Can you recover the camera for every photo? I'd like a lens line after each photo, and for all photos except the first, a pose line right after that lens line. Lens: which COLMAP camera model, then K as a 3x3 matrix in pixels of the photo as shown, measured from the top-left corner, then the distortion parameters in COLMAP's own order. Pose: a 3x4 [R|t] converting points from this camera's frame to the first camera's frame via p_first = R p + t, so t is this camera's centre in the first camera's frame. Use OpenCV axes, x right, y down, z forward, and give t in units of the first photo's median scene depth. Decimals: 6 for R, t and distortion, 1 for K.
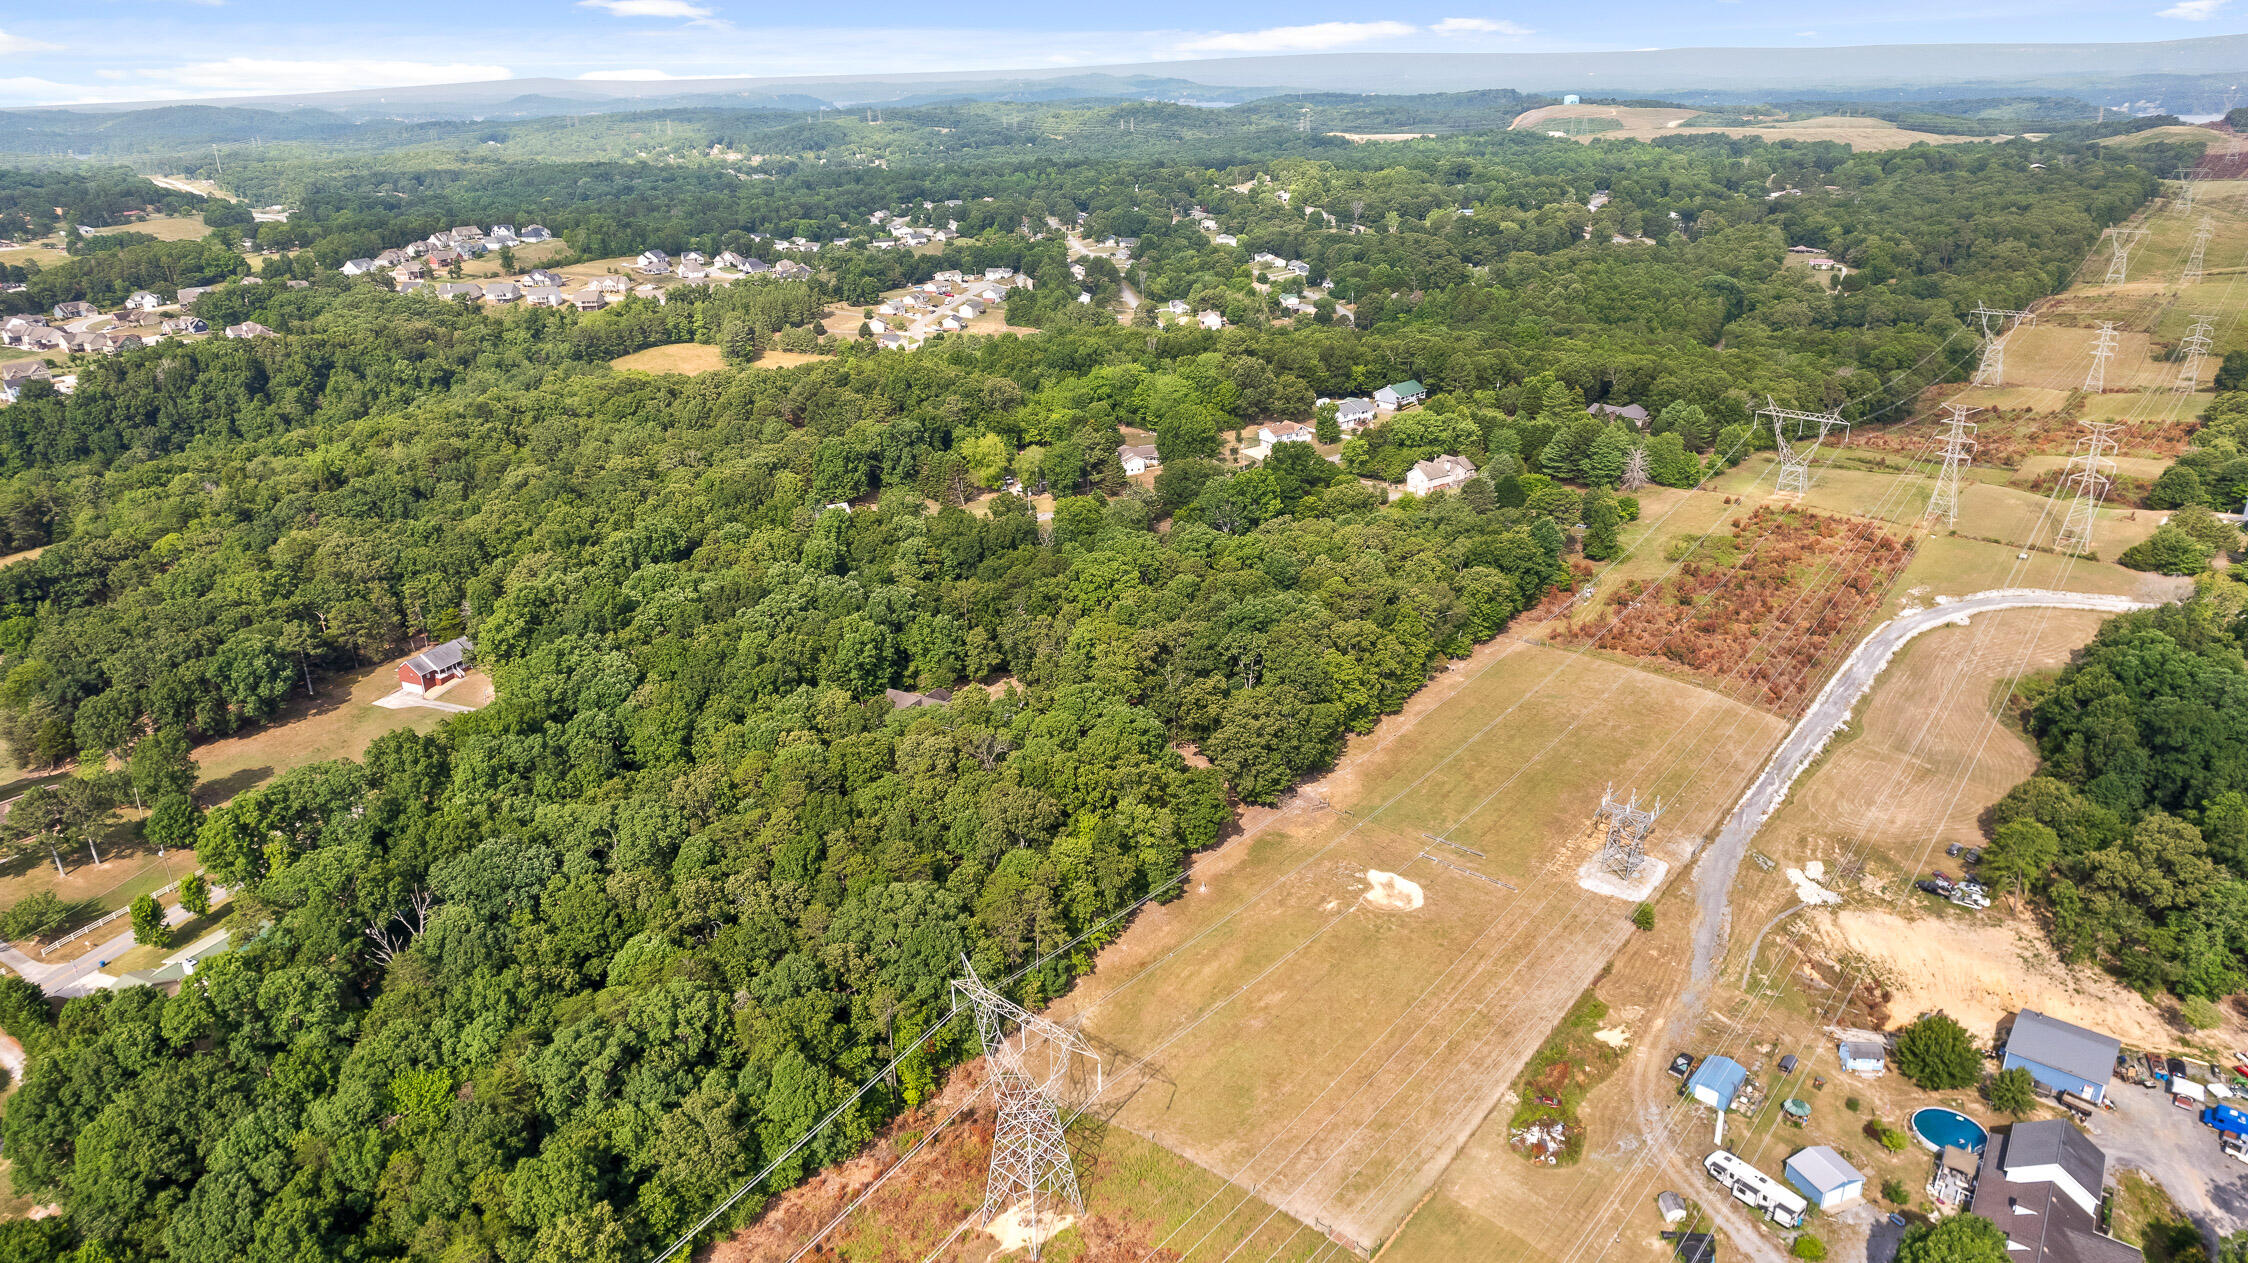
lens RADIAL K [[1427.6, 0, 1124.0], [0, 1427.6, 631.5], [0, 0, 1]] dist [-0.079939, 0.065302]
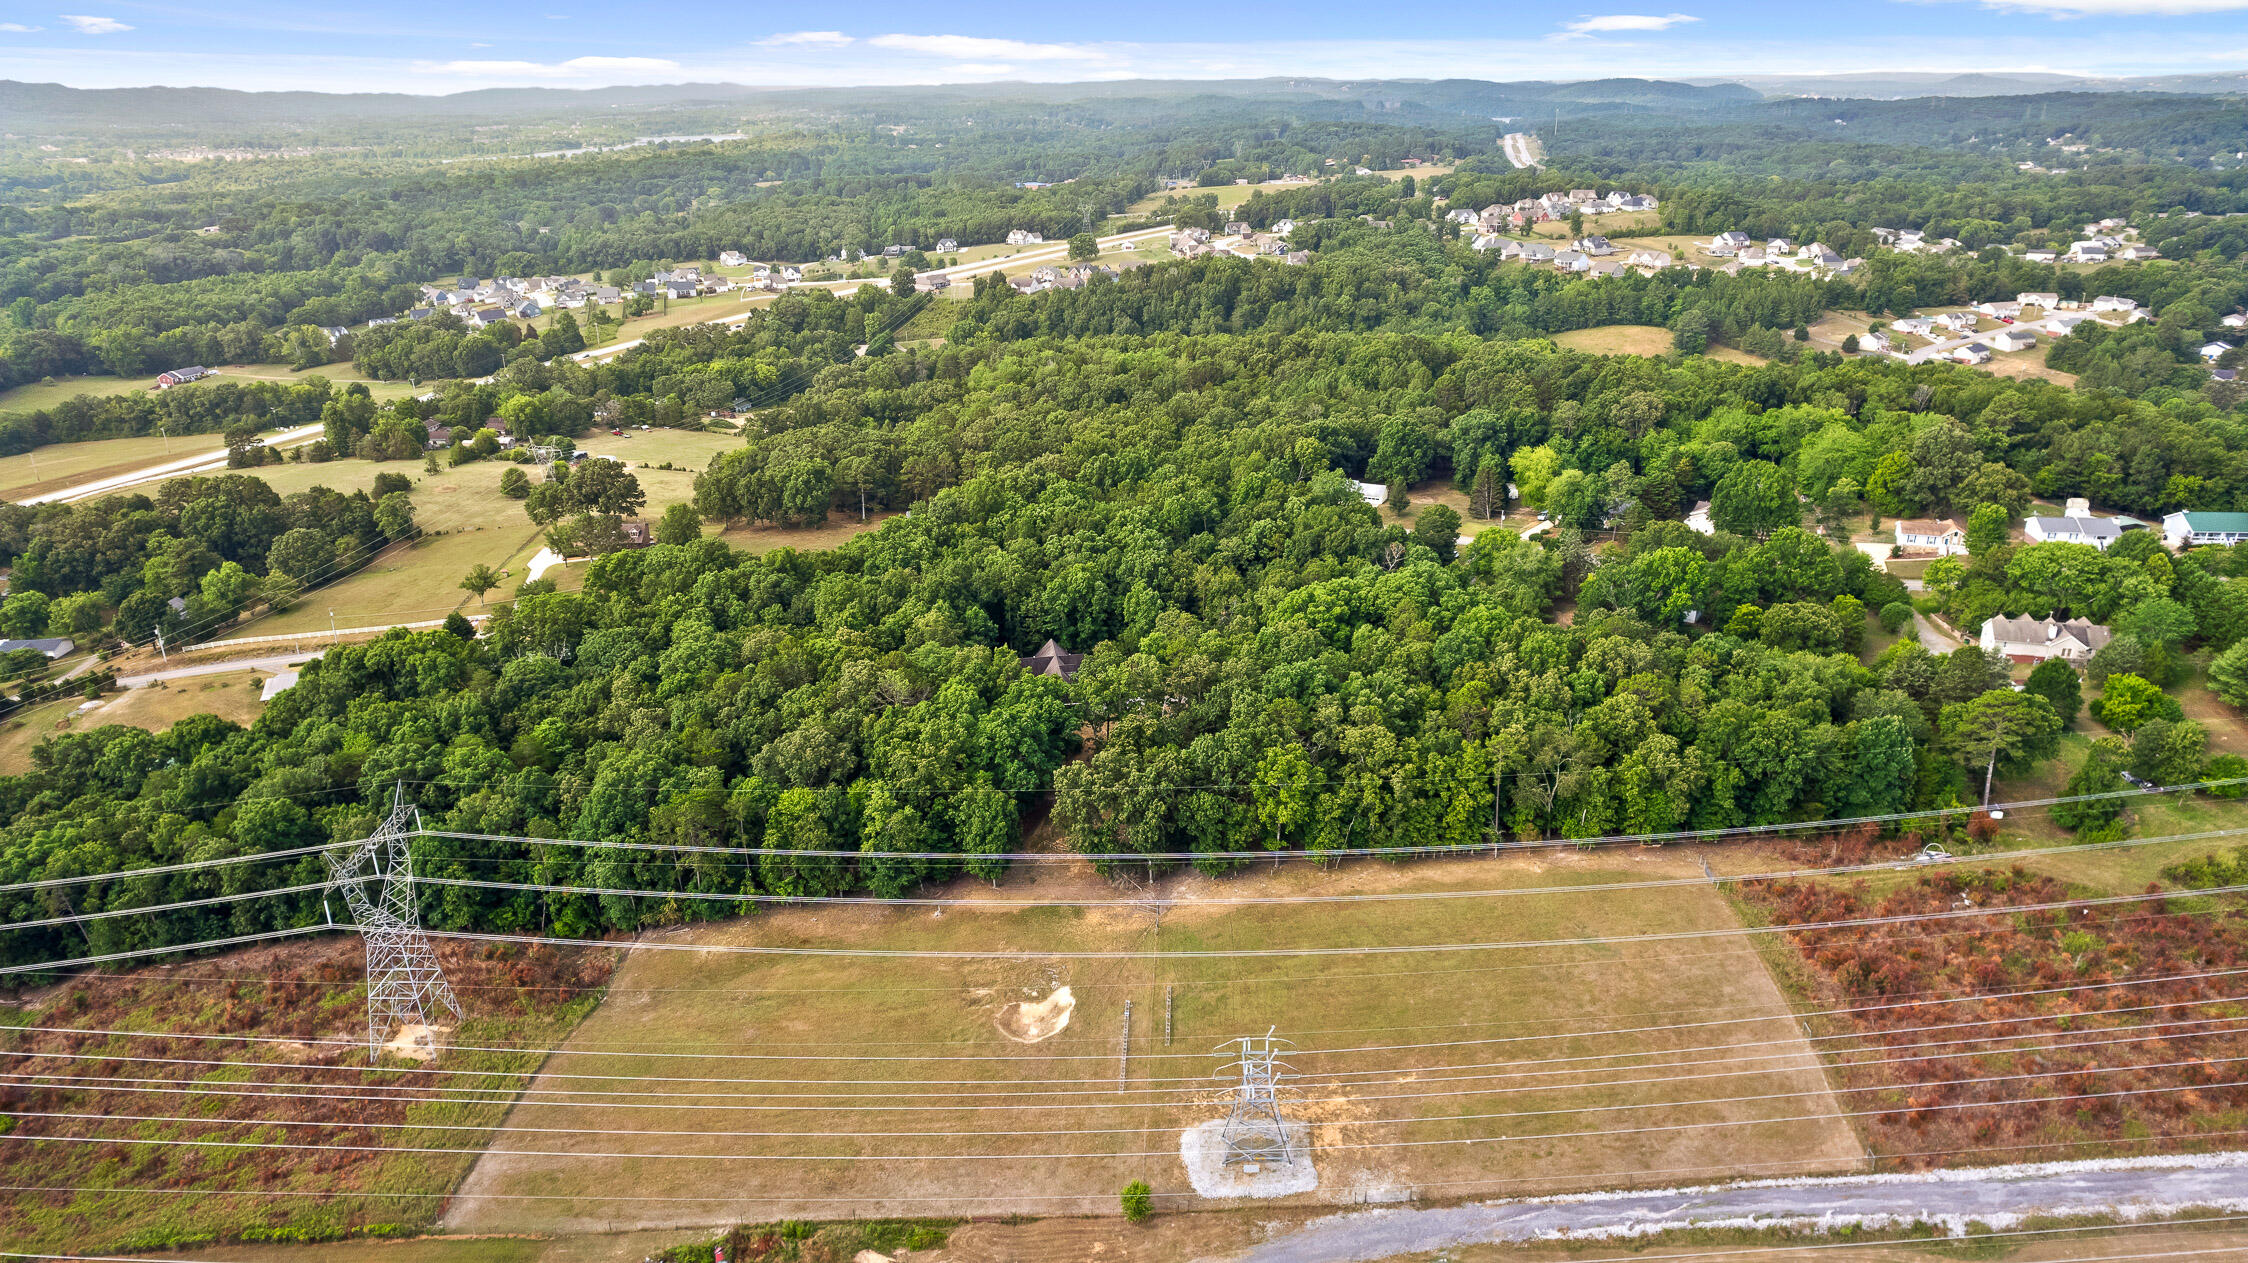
lens RADIAL K [[1427.6, 0, 1124.0], [0, 1427.6, 631.5], [0, 0, 1]] dist [-0.079939, 0.065302]
pose [[0.625664, 0.293319, -0.722847, 0.210981], [-0.283293, 0.948790, 0.139797, -0.042782], [0.726835, 0.117312, 0.676719, 0.133077]]
